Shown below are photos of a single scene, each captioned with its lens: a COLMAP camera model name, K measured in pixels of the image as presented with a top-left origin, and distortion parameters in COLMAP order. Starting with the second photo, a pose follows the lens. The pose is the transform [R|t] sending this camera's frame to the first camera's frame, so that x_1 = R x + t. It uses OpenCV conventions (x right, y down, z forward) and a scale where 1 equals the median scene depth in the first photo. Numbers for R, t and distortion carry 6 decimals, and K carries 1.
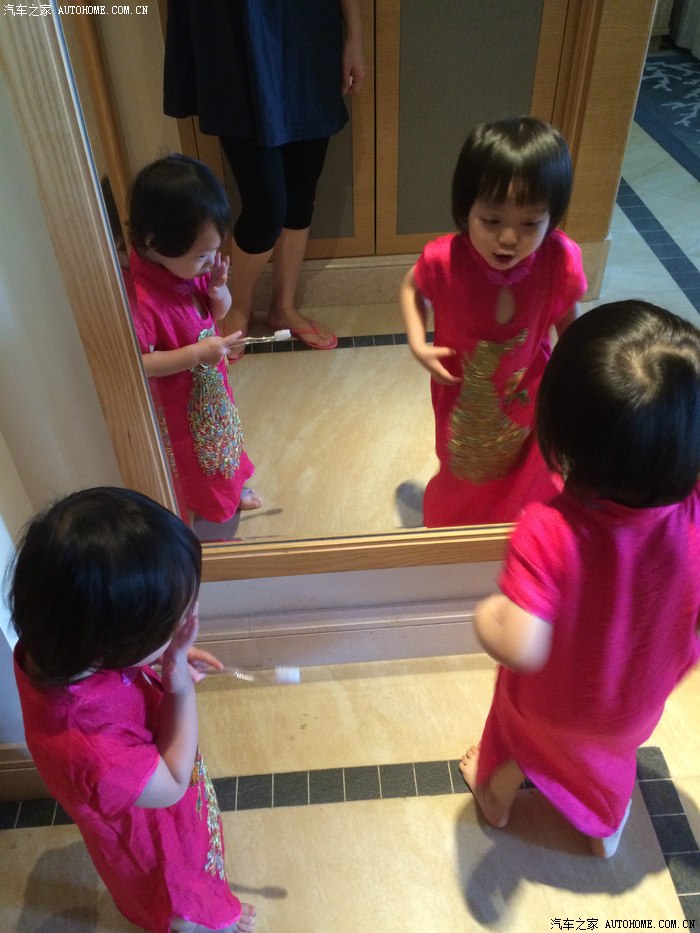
lens RADIAL K [[800.7, 0, 350.1], [0, 800.7, 464.9], [0, 0, 1]] dist [0.093568, -0.111007]
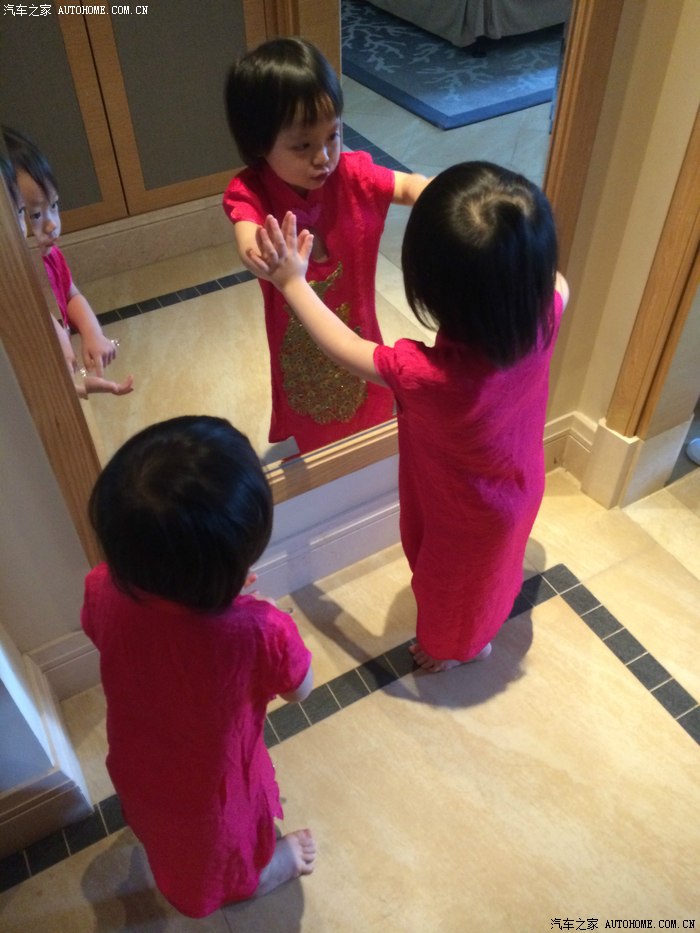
lens RADIAL K [[795.0, 0, 351.2], [0, 795.0, 464.8], [0, 0, 1]] dist [0.102919, -0.121183]
pose [[0.899806, -0.299406, 0.317340, -0.212105], [0.284257, 0.954110, 0.094191, 0.013880], [-0.330979, 0.005453, 0.943622, 0.005197]]
